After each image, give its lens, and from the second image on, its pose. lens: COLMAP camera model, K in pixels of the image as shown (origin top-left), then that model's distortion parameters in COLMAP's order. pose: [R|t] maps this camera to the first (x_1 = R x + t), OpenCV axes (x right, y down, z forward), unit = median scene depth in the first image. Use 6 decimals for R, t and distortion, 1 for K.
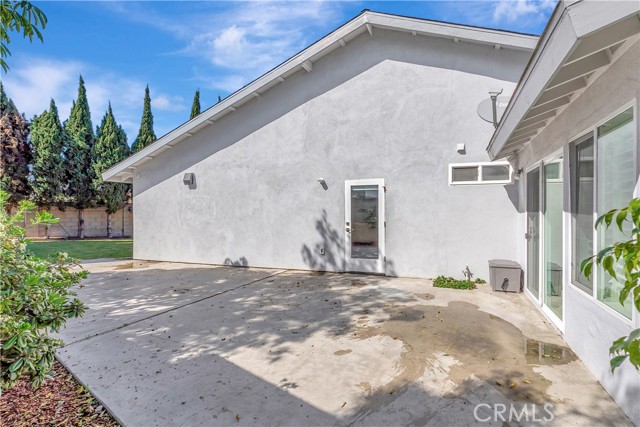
lens RADIAL K [[274.4, 0, 335.3], [0, 274.4, 206.8], [0, 0, 1]] dist [-0.001409, 0.000064]
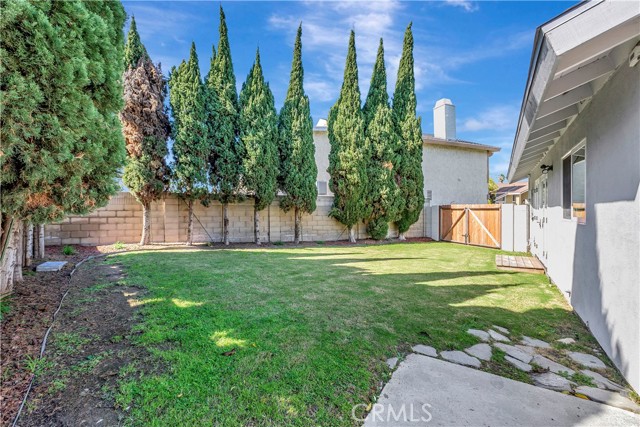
lens RADIAL K [[280.6, 0, 320.0], [0, 280.6, 213.5], [0, 0, 1]] dist [0.000622, 0.000017]
pose [[0.969302, 0.010089, -0.245665, -0.533600], [-0.001195, 0.999339, 0.036323, 0.007596], [0.245869, -0.034914, 0.968674, 0.375119]]
